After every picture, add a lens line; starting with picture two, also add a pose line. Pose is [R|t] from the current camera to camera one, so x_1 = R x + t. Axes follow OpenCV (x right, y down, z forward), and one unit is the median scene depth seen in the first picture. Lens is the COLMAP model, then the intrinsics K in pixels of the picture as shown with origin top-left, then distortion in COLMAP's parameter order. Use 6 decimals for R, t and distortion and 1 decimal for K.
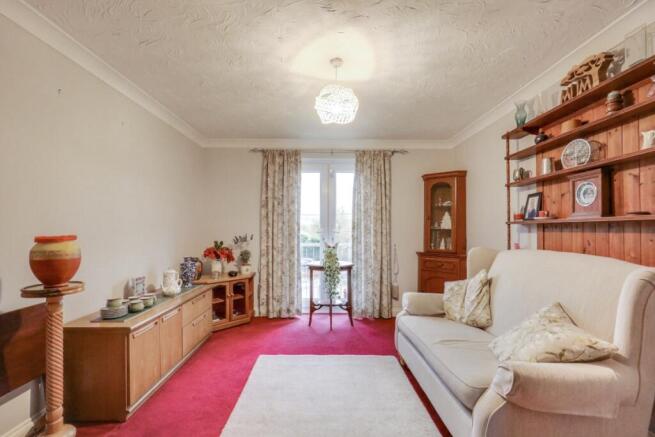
lens RADIAL K [[303.3, 0, 327.5], [0, 303.3, 218.5], [0, 0, 1]] dist [-0.002507, -0.000363]
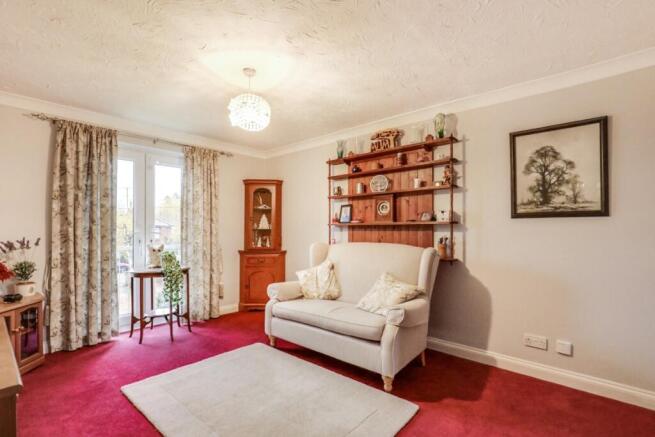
lens RADIAL K [[310.1, 0, 327.5], [0, 310.1, 218.5], [0, 0, 1]] dist [-0.010254, 0.009991]
pose [[0.668314, 0.023786, 0.743499, -0.460254], [-0.023524, 0.999665, -0.010835, 0.001994], [-0.743507, -0.010249, 0.668650, 0.052372]]
